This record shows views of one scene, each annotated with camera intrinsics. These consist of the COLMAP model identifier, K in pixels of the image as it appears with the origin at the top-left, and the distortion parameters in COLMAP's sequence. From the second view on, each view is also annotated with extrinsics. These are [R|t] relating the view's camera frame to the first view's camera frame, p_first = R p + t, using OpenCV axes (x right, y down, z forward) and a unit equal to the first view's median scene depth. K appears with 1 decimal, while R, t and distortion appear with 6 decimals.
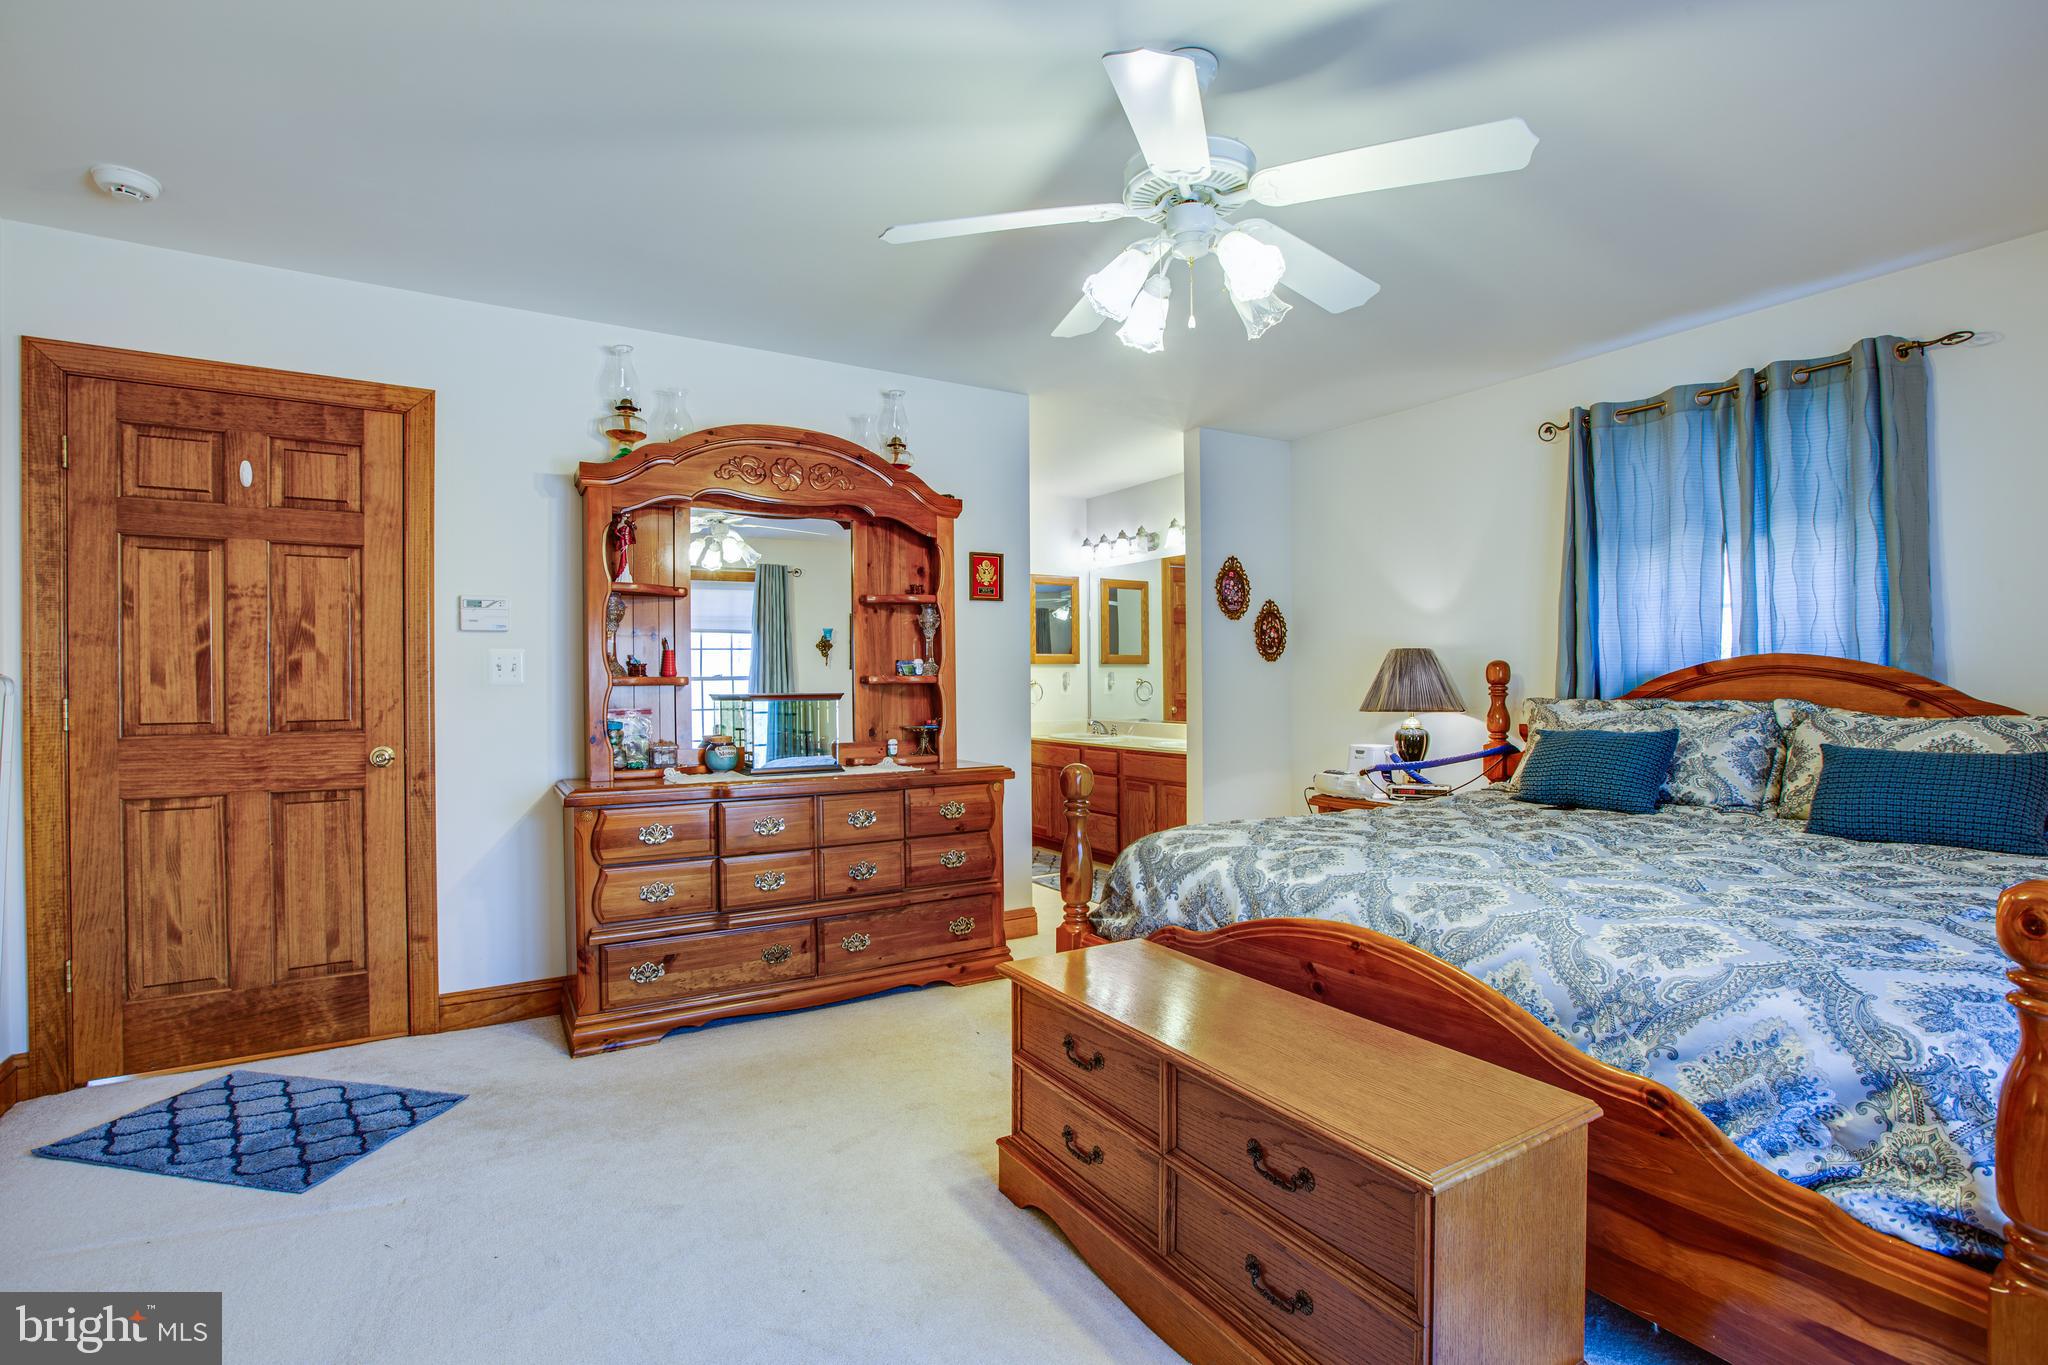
lens RADIAL K [[943.9, 0, 1010.8], [0, 943.9, 680.3], [0, 0, 1]] dist [-0.043022, 0.016637]
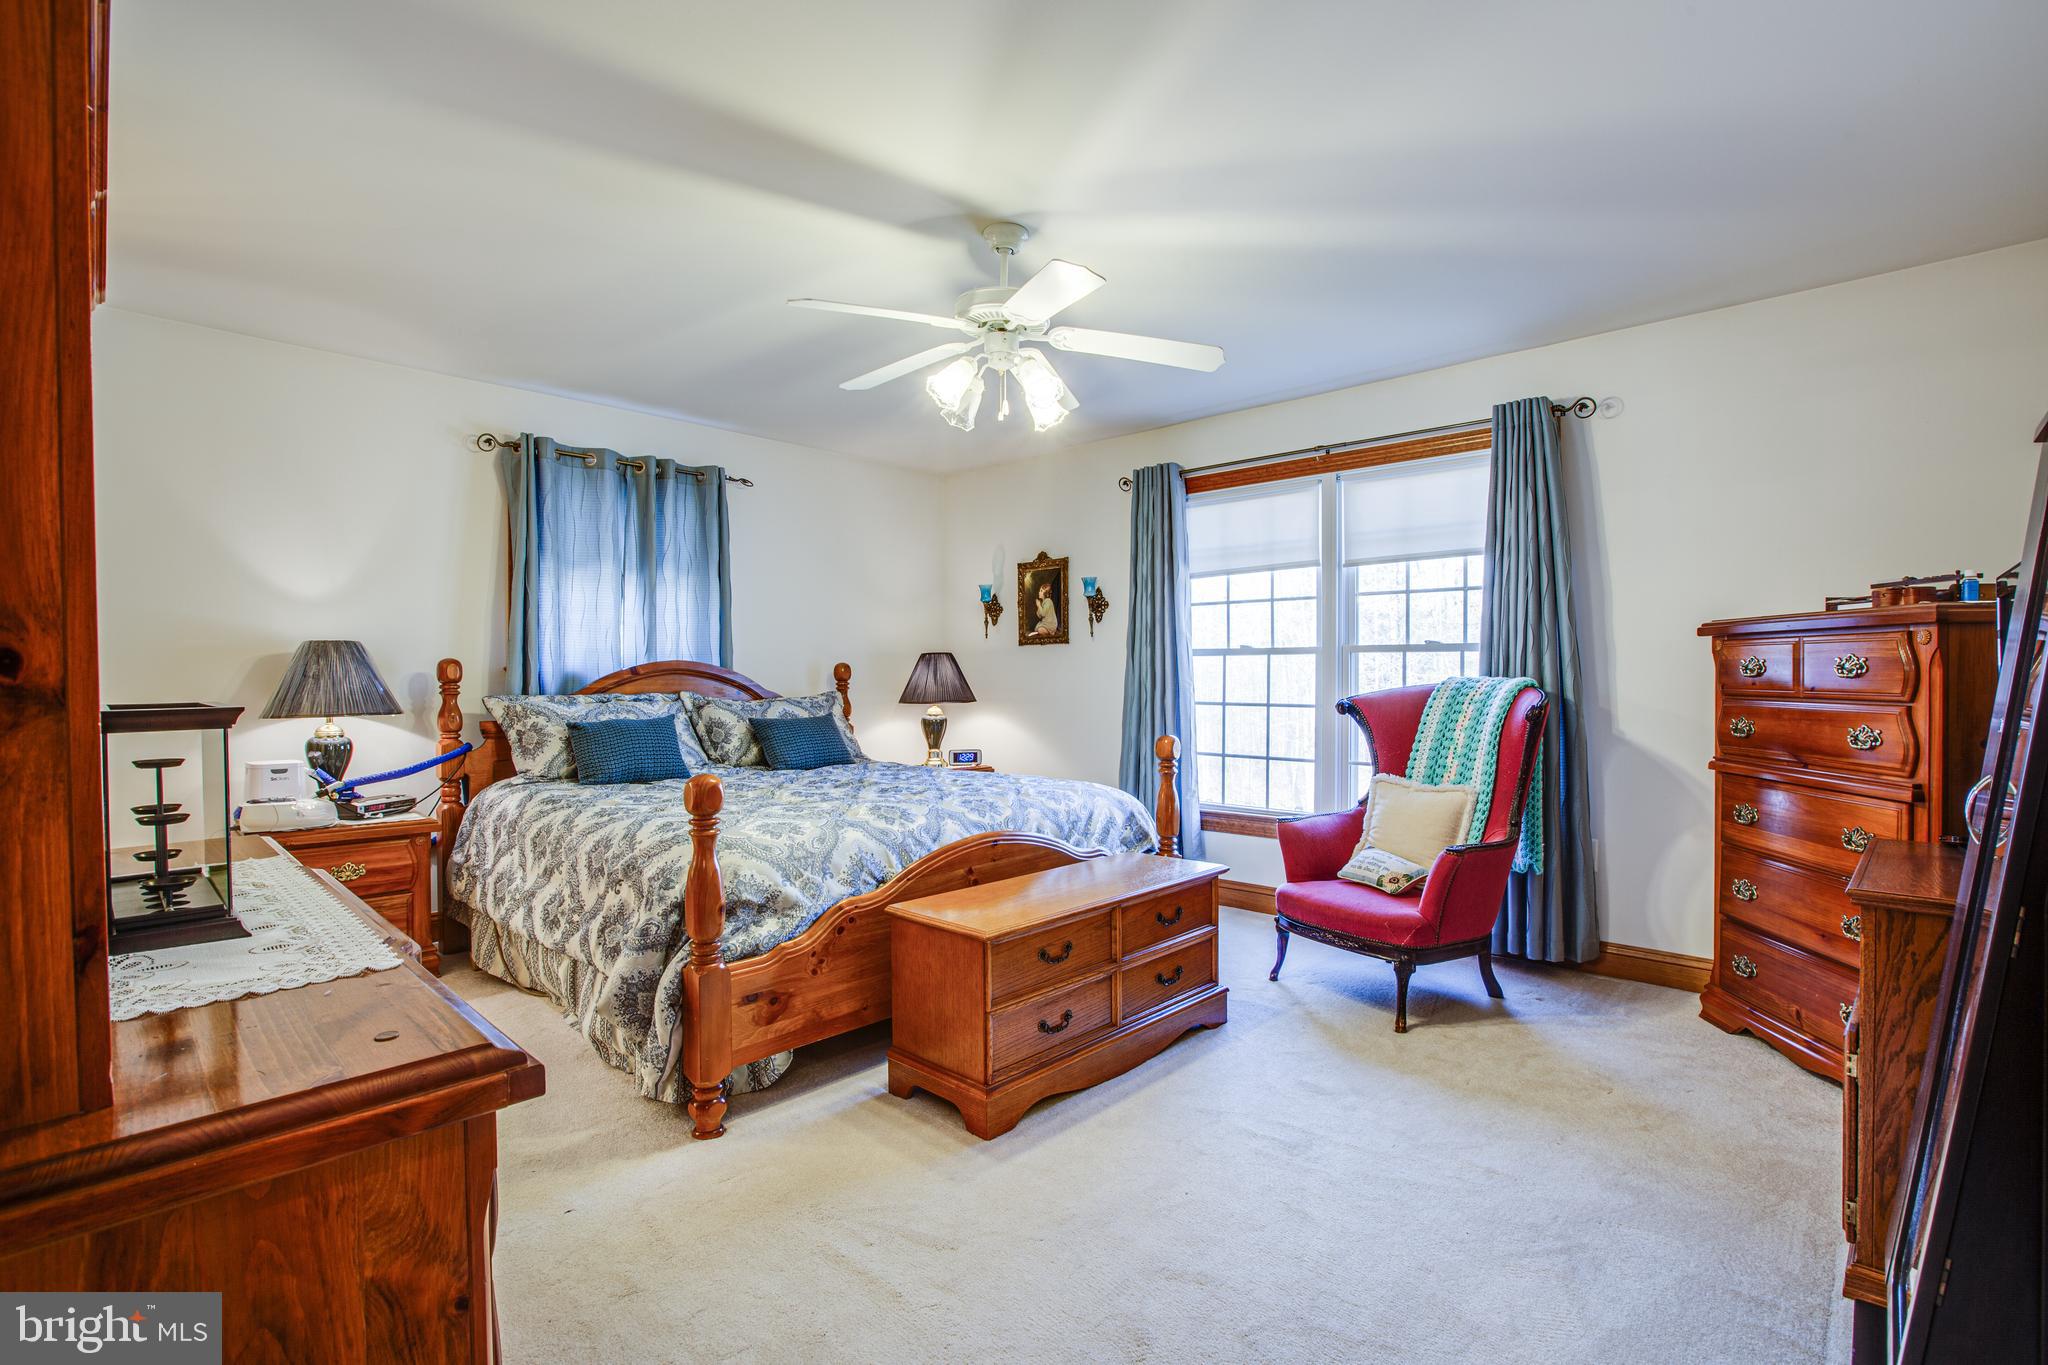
lens RADIAL K [[964.1, 0, 1012.3], [0, 964.1, 682.8], [0, 0, 1]] dist [-0.026025, 0.017482]
pose [[-0.257484, -0.001303, 0.966282, -0.790990], [0.002659, 0.999994, 0.002057, 0.004738], [-0.966279, 0.003099, -0.257479, 0.900342]]
